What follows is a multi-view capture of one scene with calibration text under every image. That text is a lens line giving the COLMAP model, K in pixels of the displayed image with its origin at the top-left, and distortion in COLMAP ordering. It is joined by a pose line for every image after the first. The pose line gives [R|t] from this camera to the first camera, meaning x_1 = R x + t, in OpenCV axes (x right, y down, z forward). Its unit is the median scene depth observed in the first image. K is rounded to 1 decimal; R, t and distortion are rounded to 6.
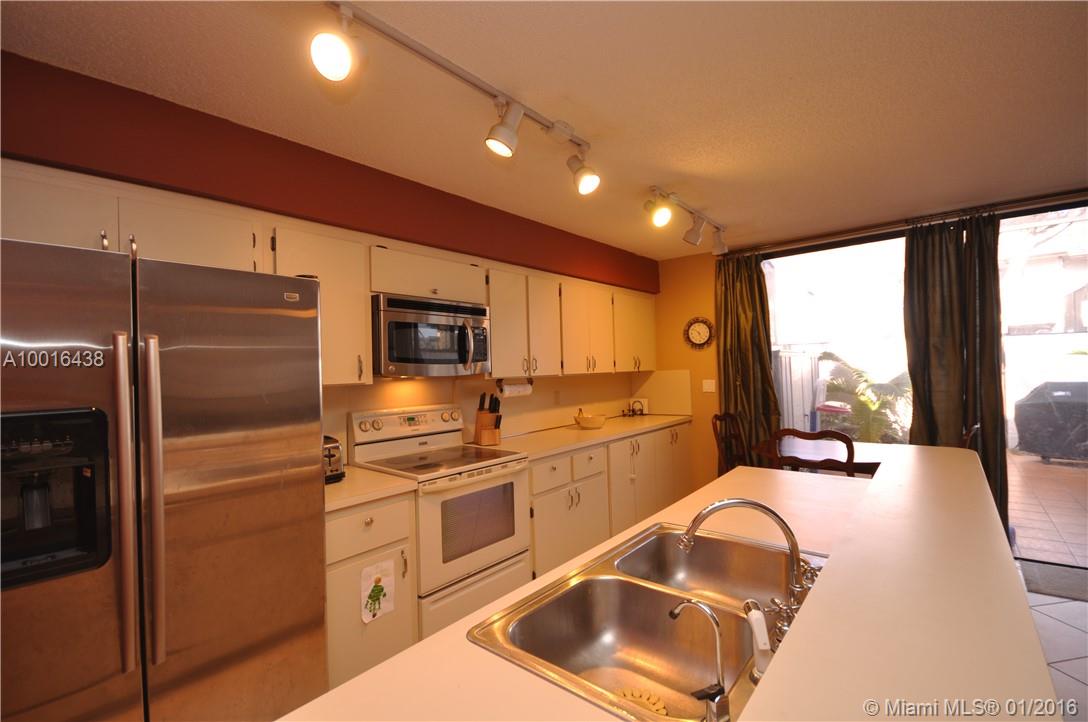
lens RADIAL K [[480.6, 0, 544.7], [0, 480.6, 363.0], [0, 0, 1]] dist [-0.005083, -0.002870]
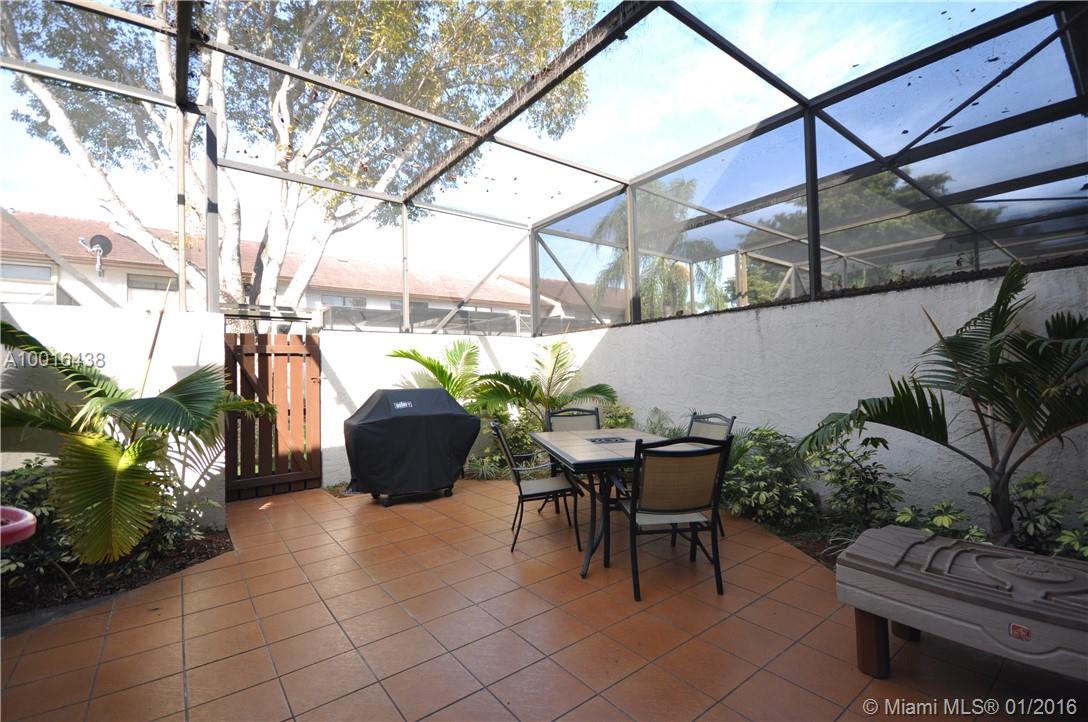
lens RADIAL K [[480.6, 0, 546.6], [0, 480.6, 363.7], [0, 0, 1]] dist [-0.005083, -0.002870]
pose [[0.211714, 0.046359, 0.976231, 0.357601], [0.009779, 0.998724, -0.049548, 0.034595], [-0.977283, 0.020037, 0.210991, 0.550427]]
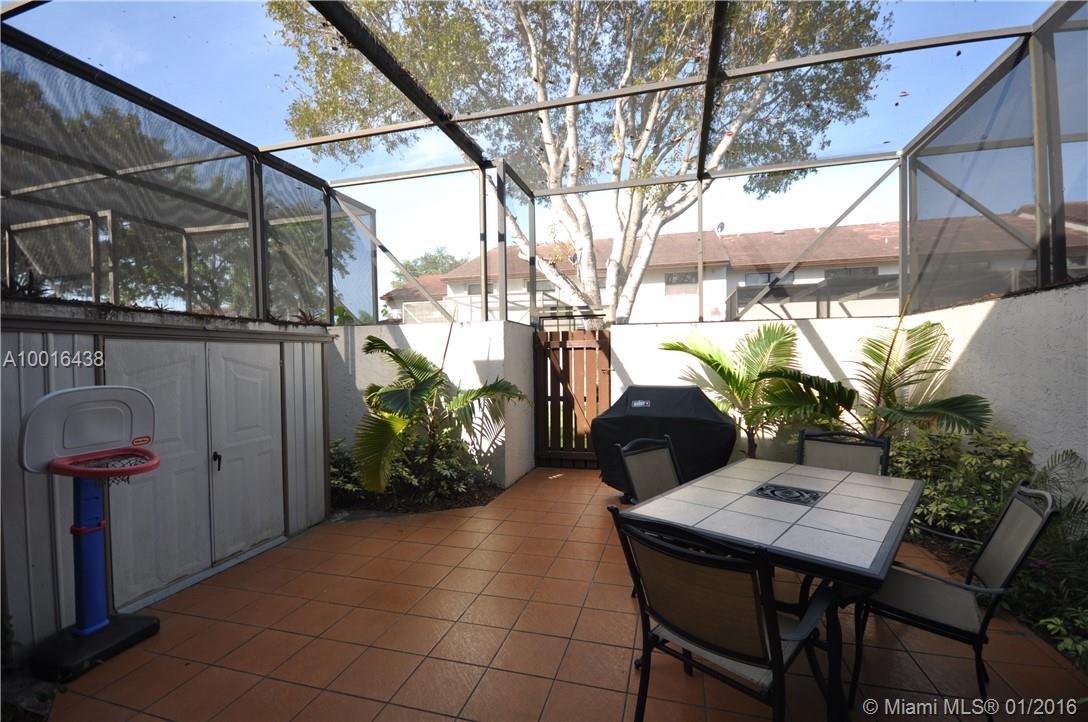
lens RADIAL K [[480.6, 0, 537.9], [0, 480.6, 355.7], [0, 0, 1]] dist [-0.005083, -0.002870]
pose [[0.921861, 0.015730, 0.387202, 0.586163], [-0.016109, 0.999868, -0.002266, -0.002622], [-0.387186, -0.004149, 0.921992, 0.352719]]
